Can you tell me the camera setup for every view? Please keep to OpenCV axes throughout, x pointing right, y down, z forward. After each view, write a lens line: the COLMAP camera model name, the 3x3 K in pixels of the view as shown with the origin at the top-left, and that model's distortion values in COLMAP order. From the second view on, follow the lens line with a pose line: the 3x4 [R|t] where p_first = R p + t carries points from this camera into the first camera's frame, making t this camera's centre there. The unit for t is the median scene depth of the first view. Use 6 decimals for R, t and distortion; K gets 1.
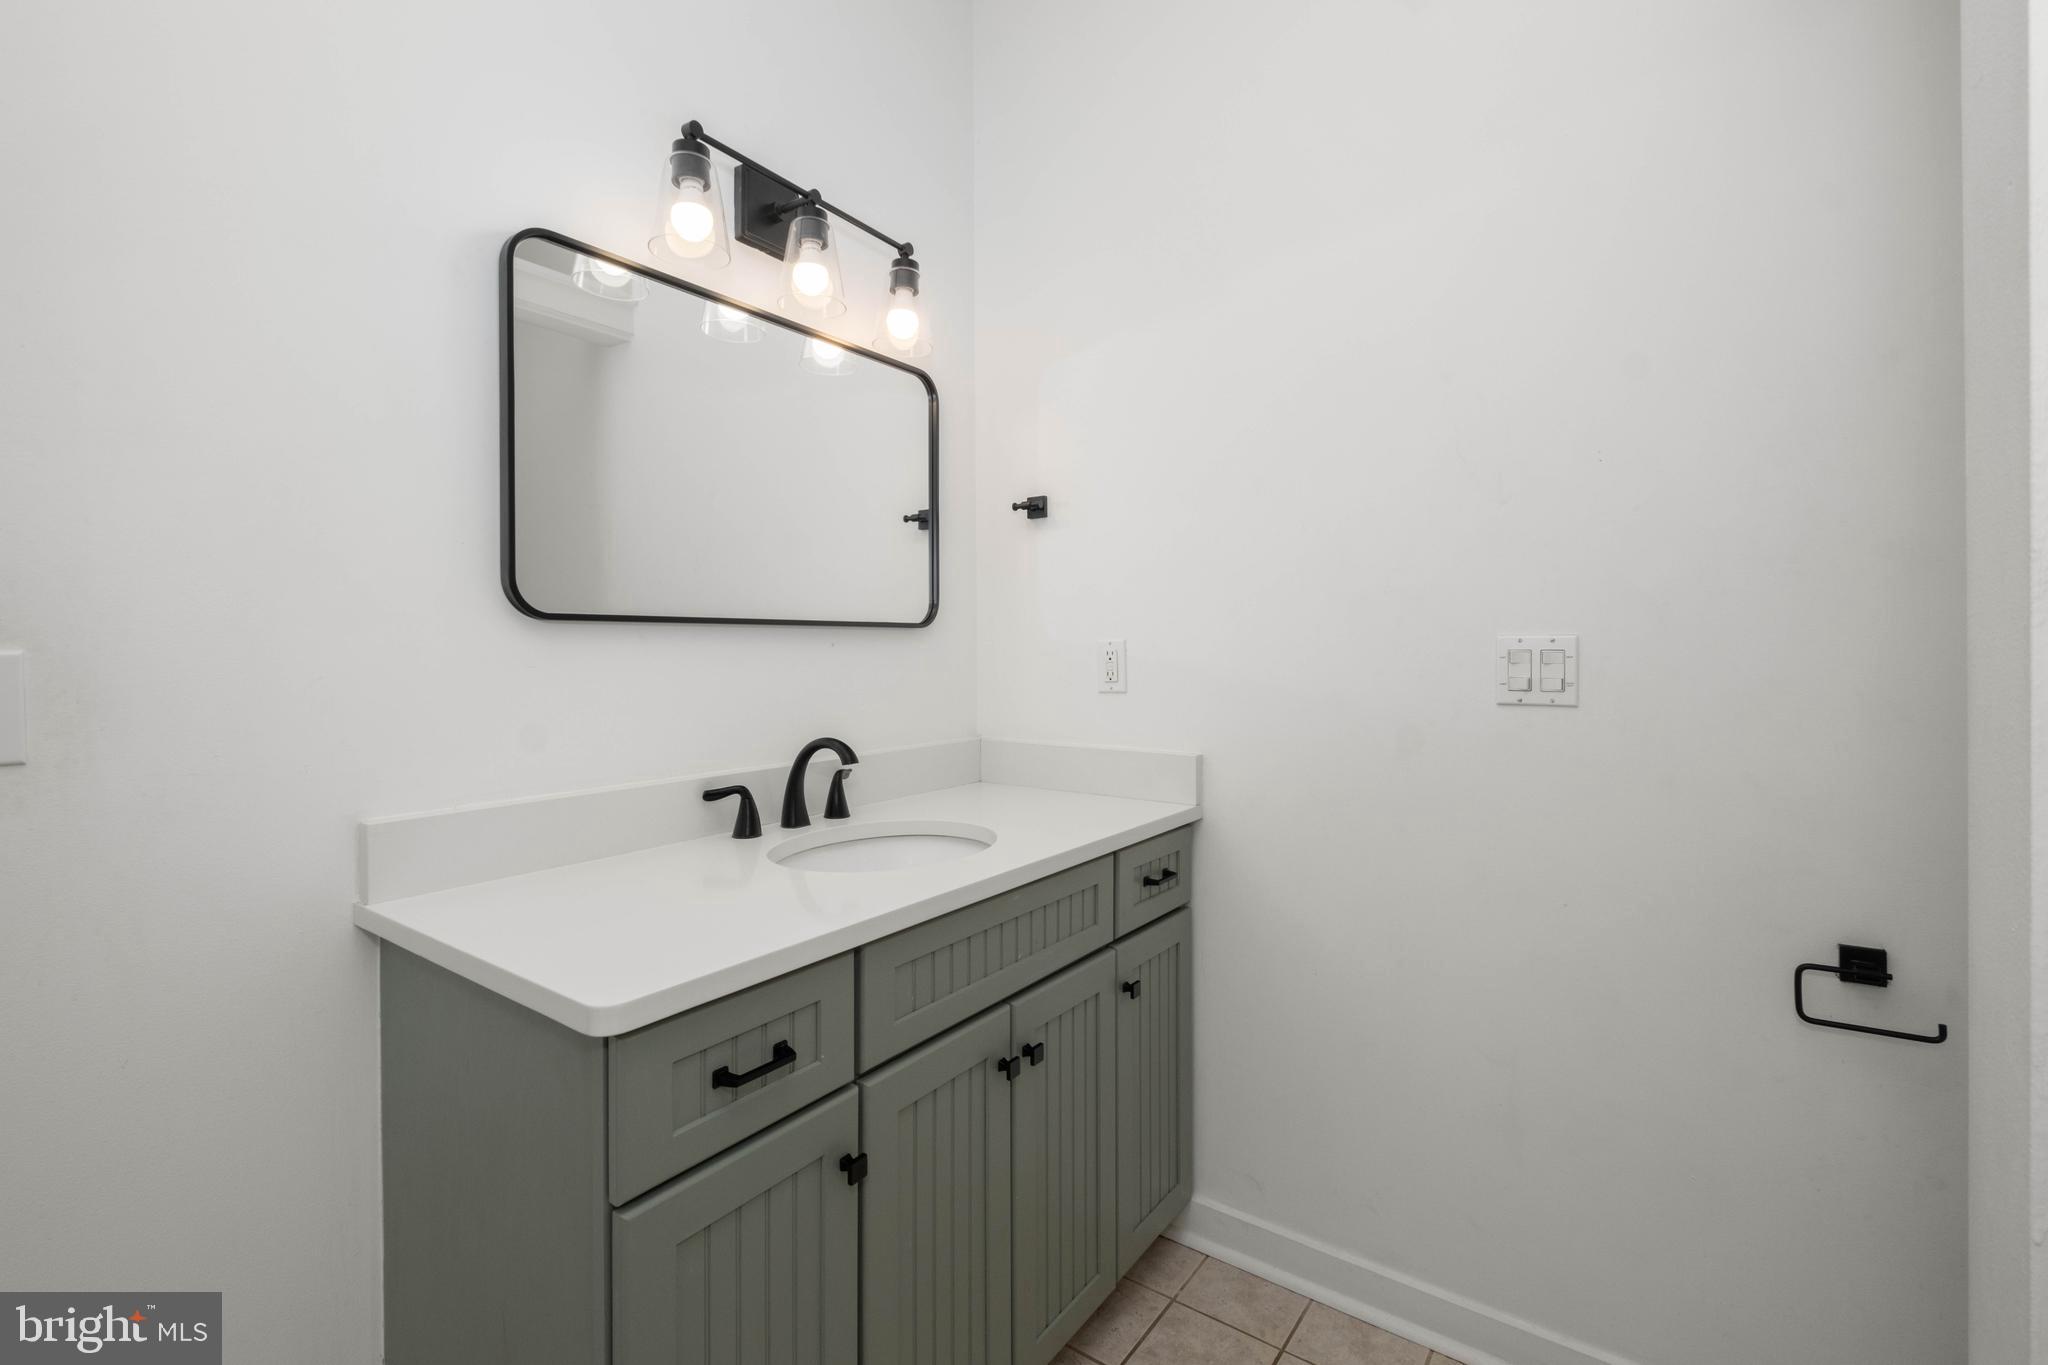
lens RADIAL K [[896.5, 0, 1016.5], [0, 896.5, 651.2], [0, 0, 1]] dist [-0.000262, -0.000216]
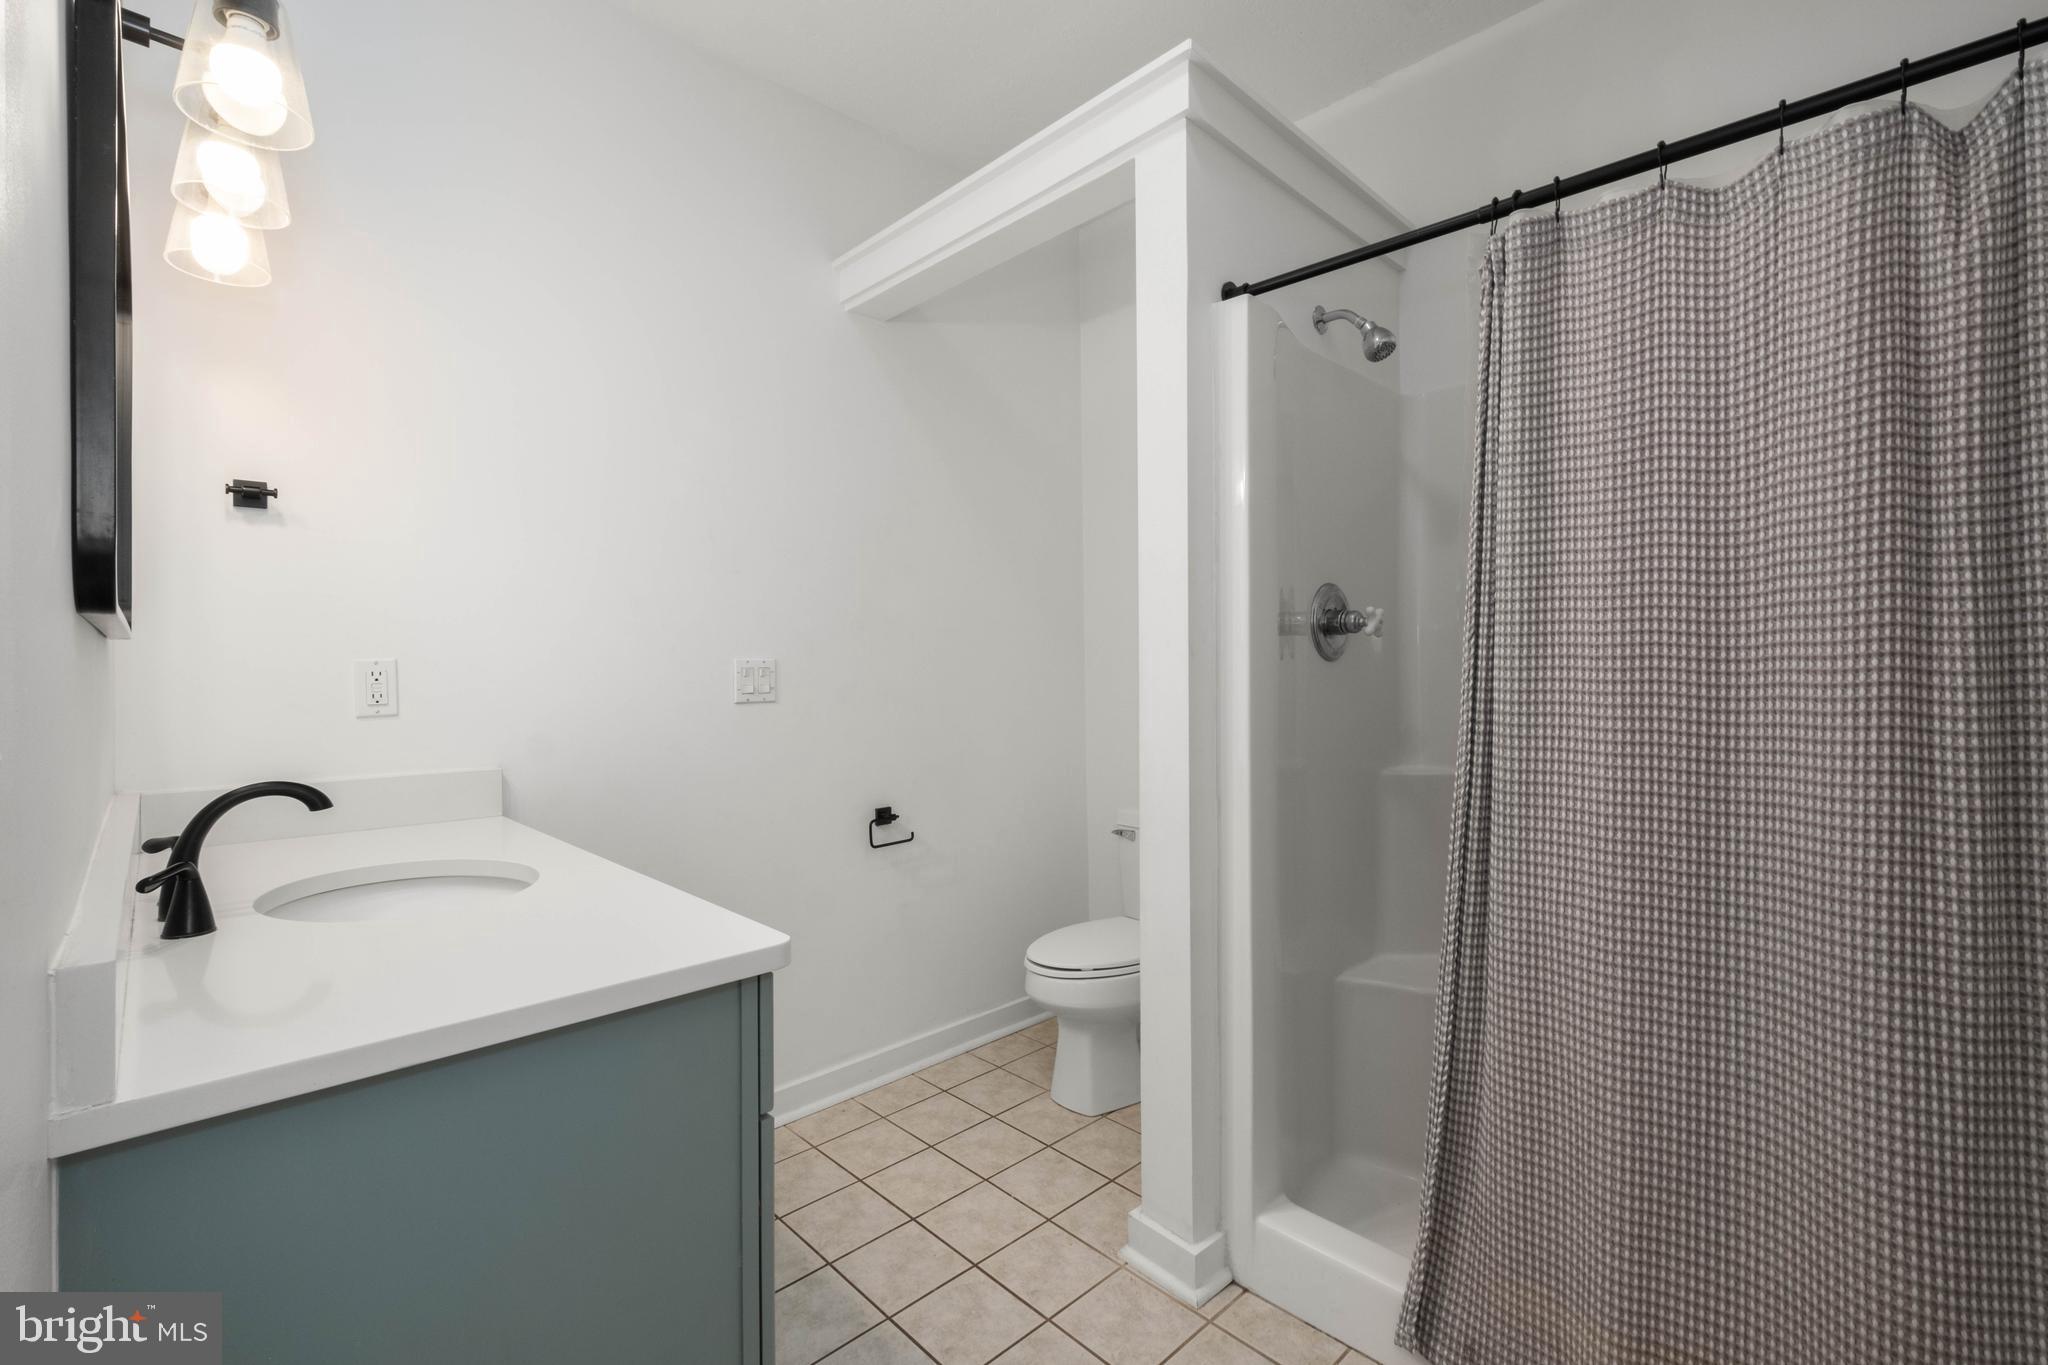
lens RADIAL K [[891.6, 0, 1026.0], [0, 891.6, 672.3], [0, 0, 1]] dist [0.003902, -0.006218]
pose [[0.189973, -0.007432, 0.981761, -0.858987], [0.009737, 0.999936, 0.005686, 0.002500], [-0.981741, 0.008479, 0.190034, 0.221147]]
